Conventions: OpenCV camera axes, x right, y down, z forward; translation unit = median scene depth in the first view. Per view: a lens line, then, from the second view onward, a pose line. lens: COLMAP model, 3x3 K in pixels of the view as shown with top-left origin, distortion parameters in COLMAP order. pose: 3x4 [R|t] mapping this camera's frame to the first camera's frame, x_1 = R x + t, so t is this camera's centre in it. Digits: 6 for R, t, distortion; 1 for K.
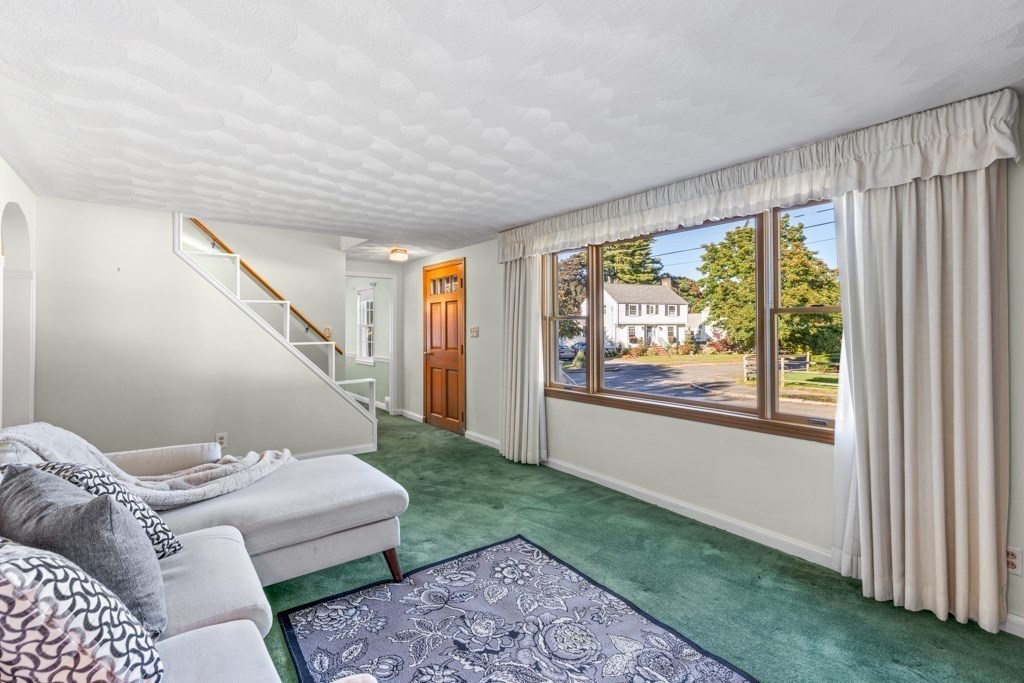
lens RADIAL K [[461.0, 0, 511.8], [0, 461.0, 341.8], [0, 0, 1]] dist [0.009005, -0.000318]
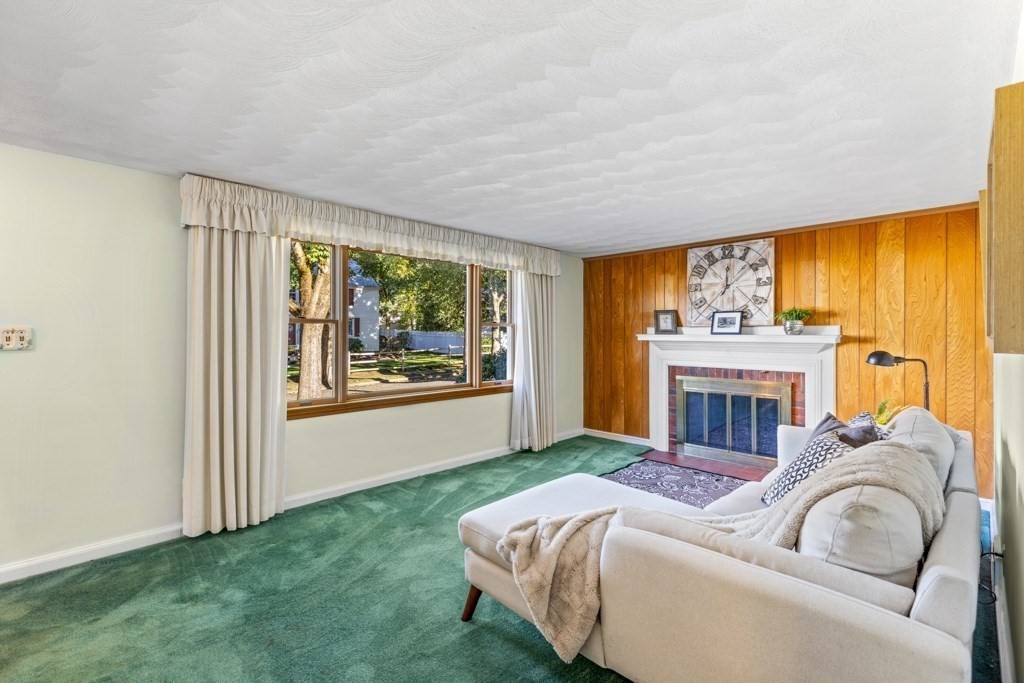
lens RADIAL K [[461.0, 0, 510.7], [0, 461.0, 339.9], [0, 0, 1]] dist [0.009005, -0.000318]
pose [[-0.143558, -0.008475, 0.989606, -1.297210], [0.019528, 0.999744, 0.011395, -0.025059], [-0.989449, 0.020960, -0.143355, 1.285701]]
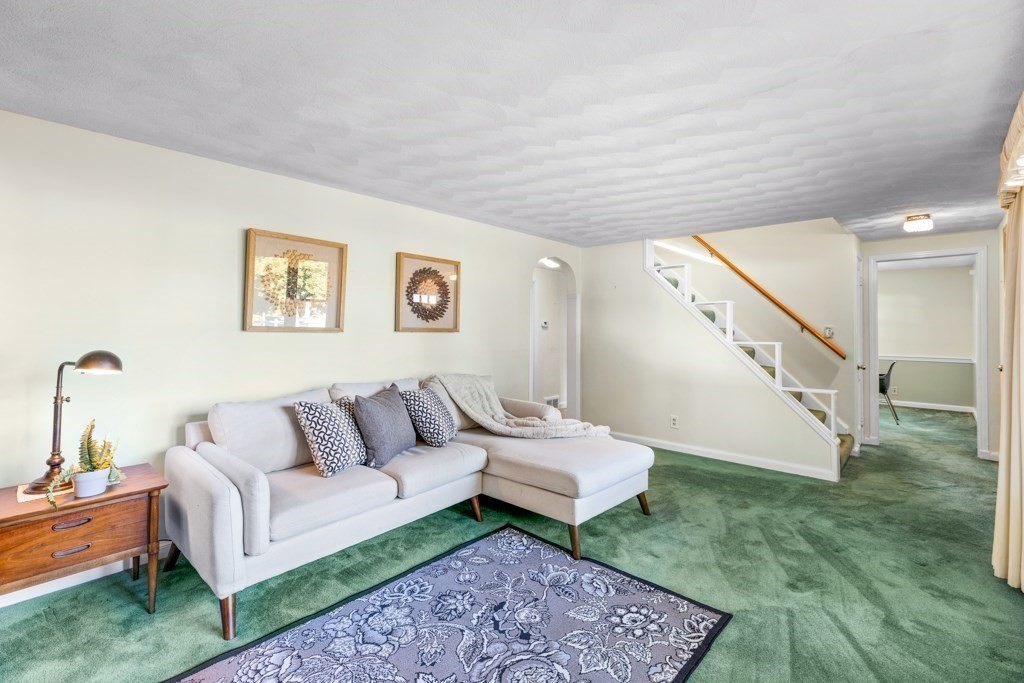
lens RADIAL K [[461.0, 0, 514.2], [0, 461.0, 324.5], [0, 0, 1]] dist [0.009005, -0.000318]
pose [[0.192930, -0.006149, -0.981193, 0.769609], [-0.027201, 0.999563, -0.011613, -0.015893], [0.980836, 0.028930, 0.192678, 0.607790]]
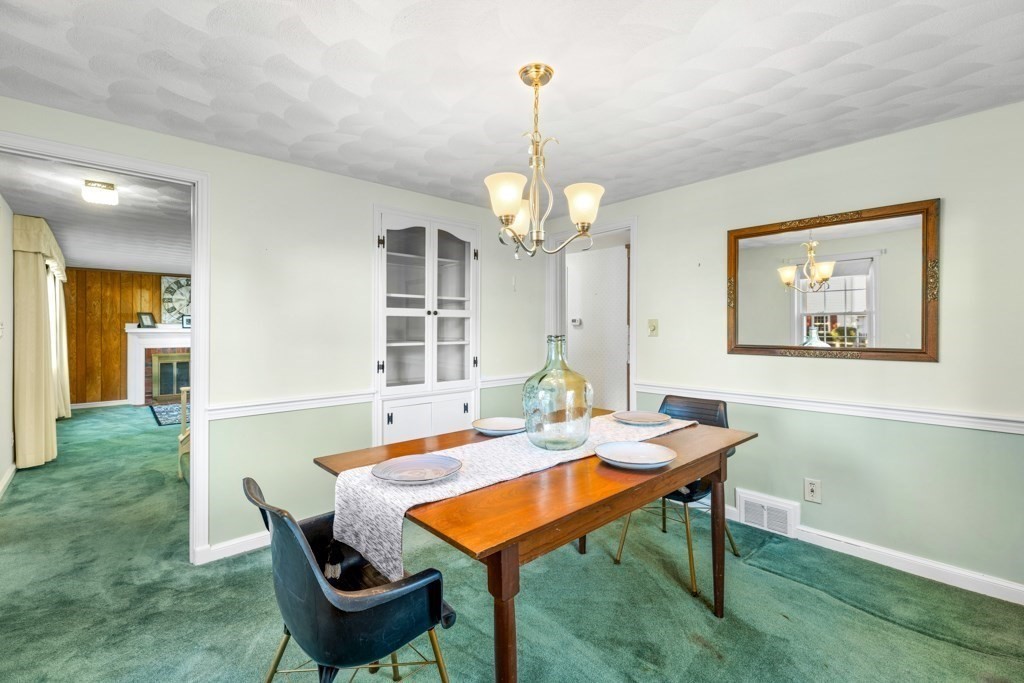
lens RADIAL K [[461.0, 0, 510.6], [0, 461.0, 335.2], [0, 0, 1]] dist [0.009005, -0.000318]
pose [[-0.995639, 0.002965, -0.093244, -1.586268], [-0.000425, 0.999340, 0.036310, -0.082950], [0.093291, 0.036191, -0.994981, 3.754979]]
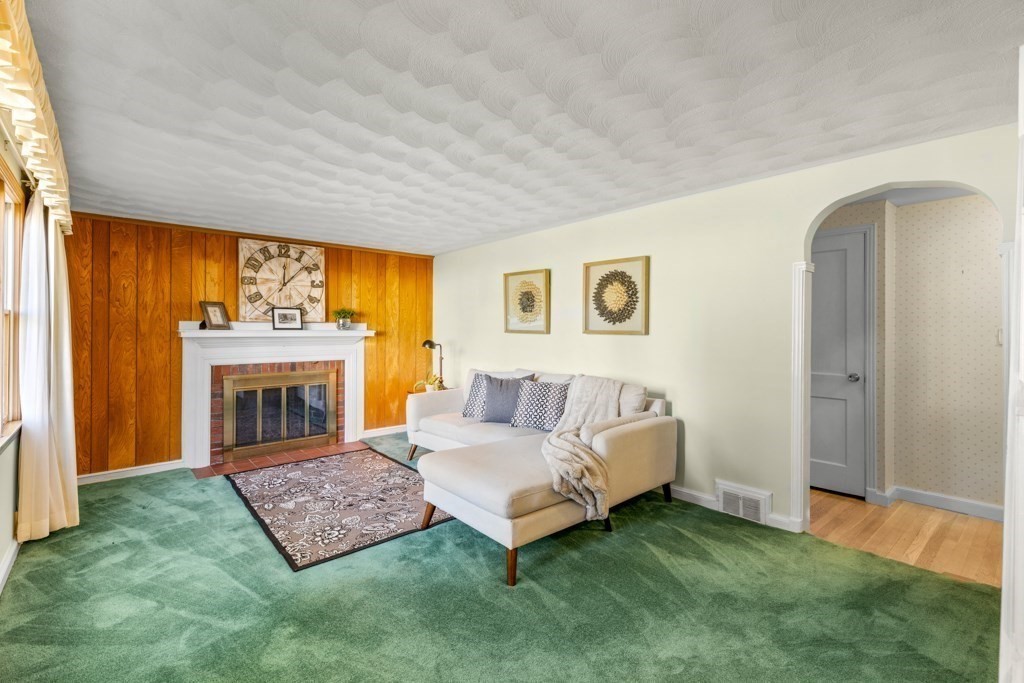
lens RADIAL K [[461.0, 0, 511.7], [0, 461.0, 332.7], [0, 0, 1]] dist [0.009005, -0.000318]
pose [[-0.996830, 0.002448, -0.079519, -0.368575], [0.000173, 0.999591, 0.028596, -0.052552], [0.079556, 0.028491, -0.996423, 2.187356]]
